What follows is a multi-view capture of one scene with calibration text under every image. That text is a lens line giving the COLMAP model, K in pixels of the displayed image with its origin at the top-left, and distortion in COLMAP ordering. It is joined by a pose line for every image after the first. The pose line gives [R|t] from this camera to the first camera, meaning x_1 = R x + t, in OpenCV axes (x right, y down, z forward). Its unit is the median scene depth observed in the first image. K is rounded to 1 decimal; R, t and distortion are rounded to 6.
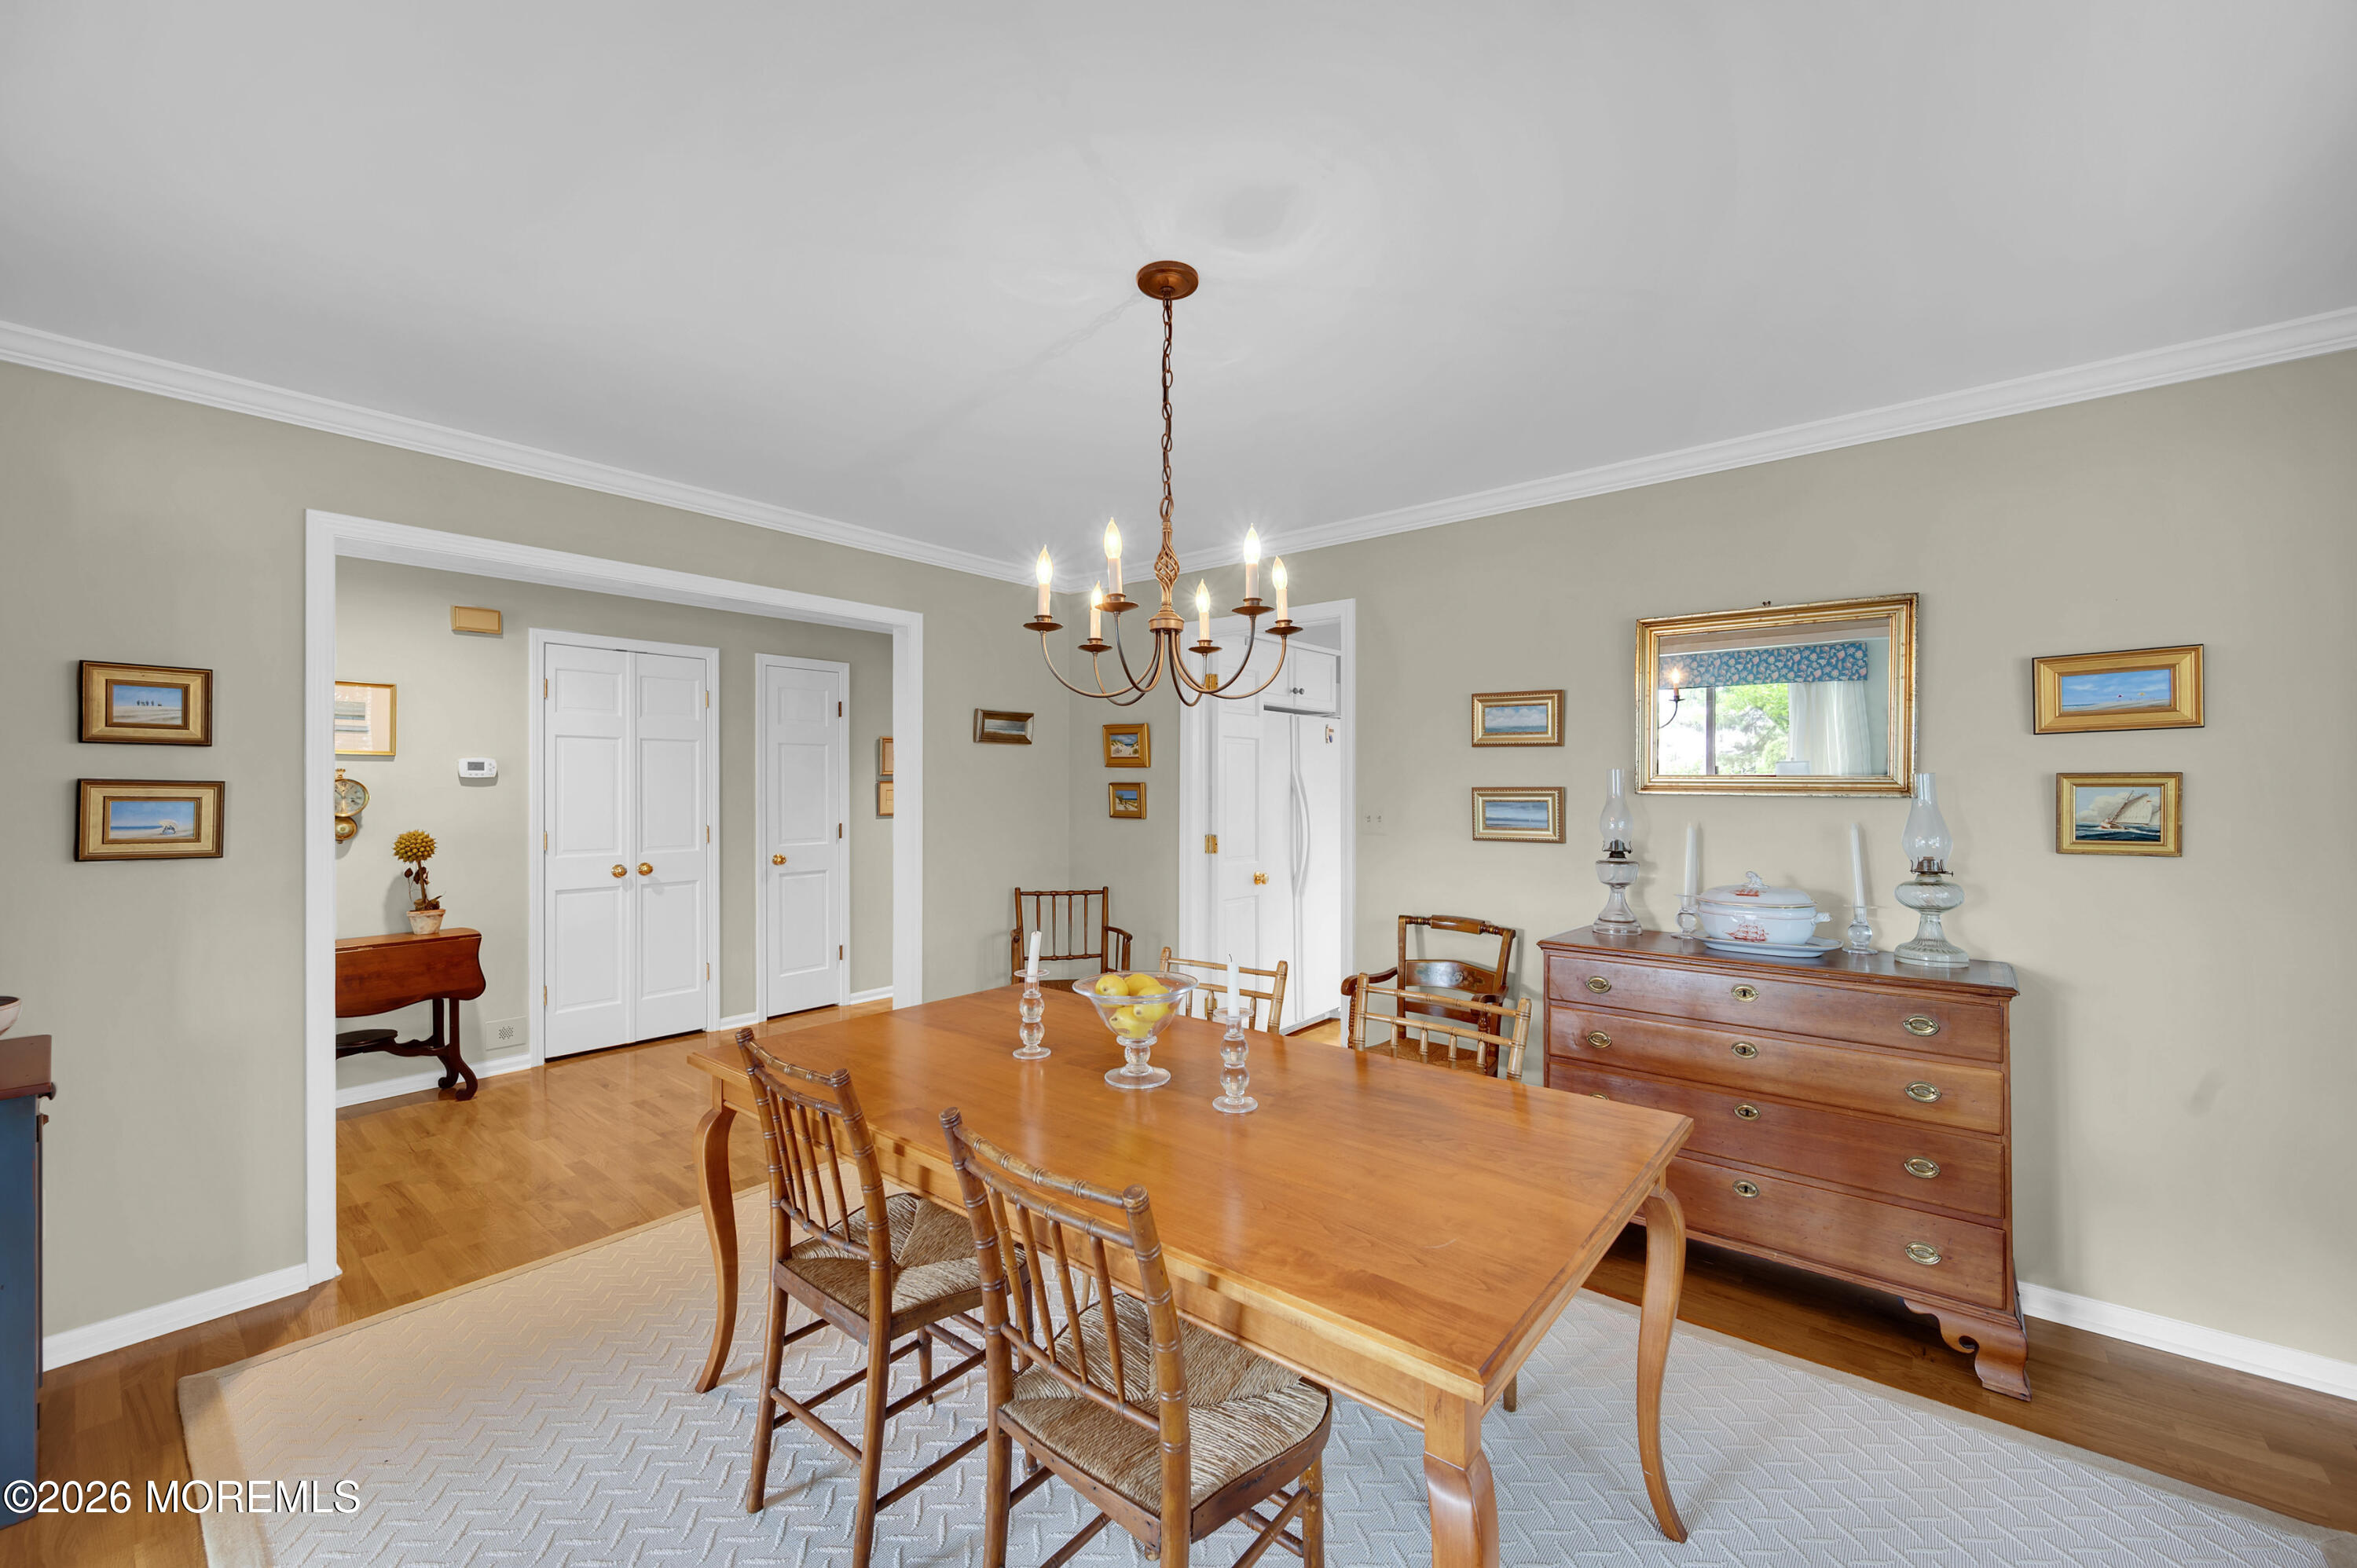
lens RADIAL K [[929.9, 0, 1187.3], [0, 929.9, 791.1], [0, 0, 1]] dist [0.000090, -0.000017]
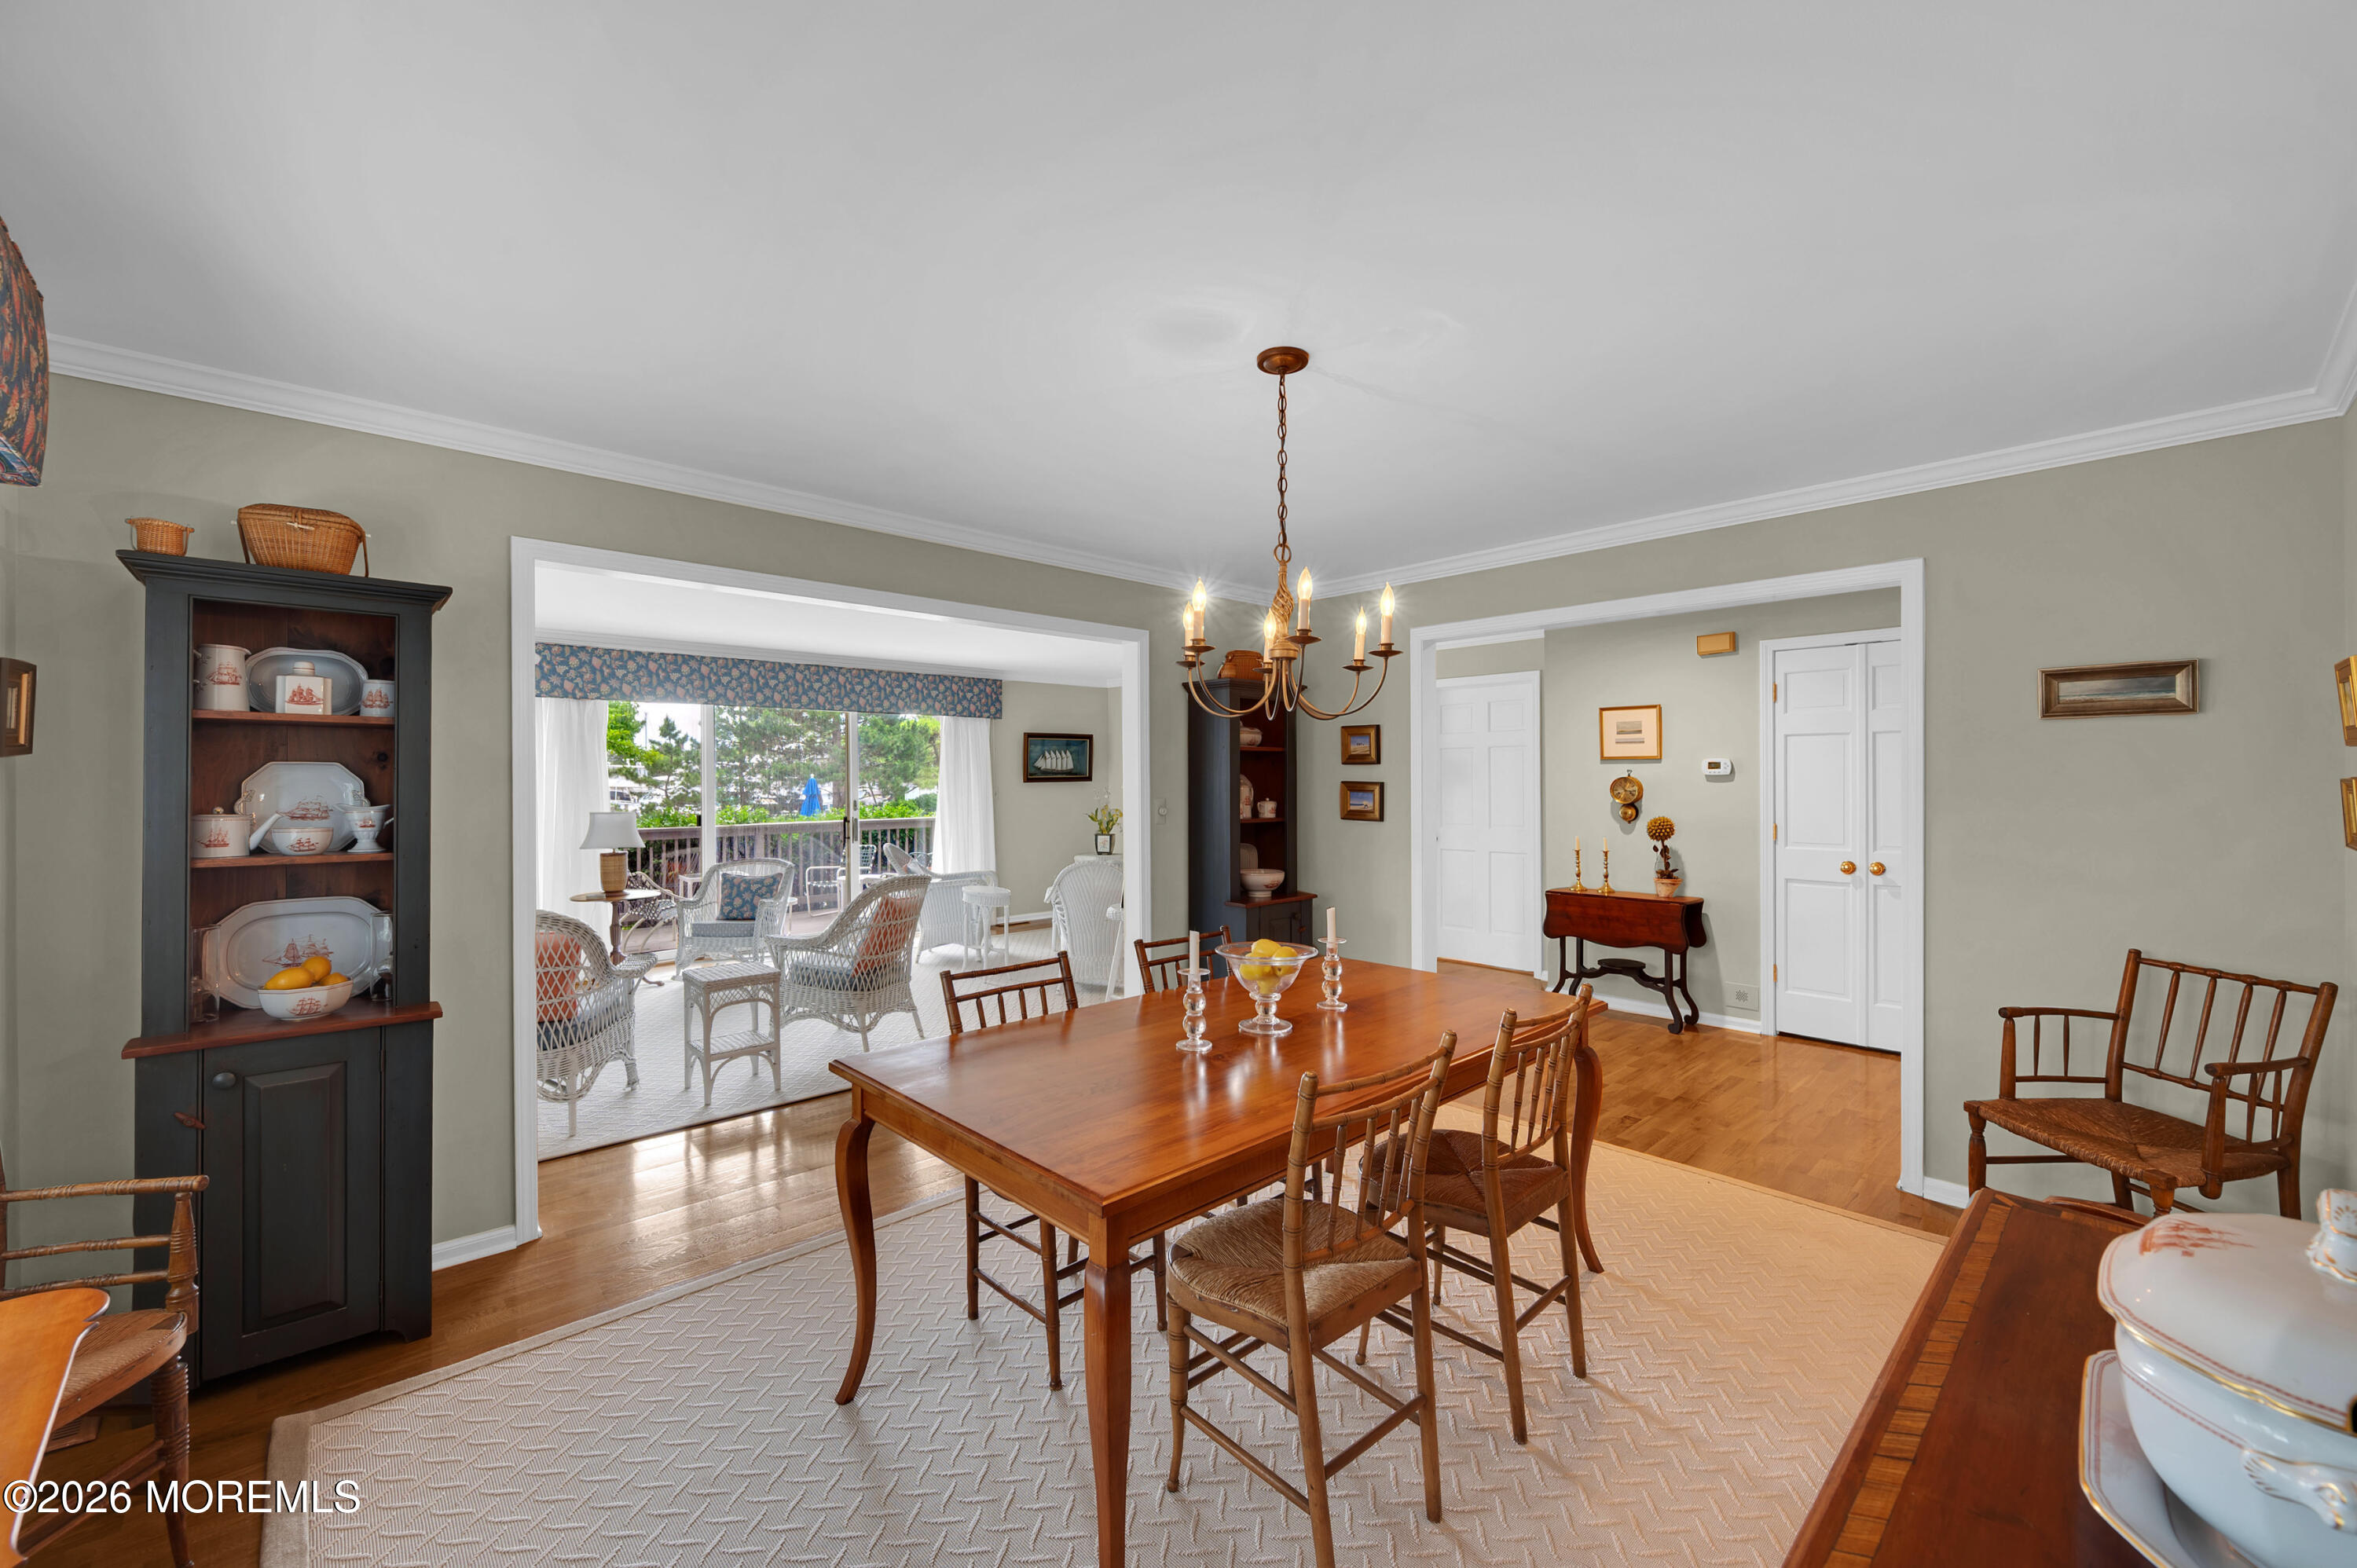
lens RADIAL K [[948.9, 0, 1161.9], [0, 948.9, 779.1], [0, 0, 1]] dist [-0.000860, -0.000114]
pose [[-0.146378, -0.000131, -0.989229, 0.547481], [-0.000941, 1.000000, 0.000007, -0.008379], [0.989228, 0.000932, -0.146378, 0.471429]]
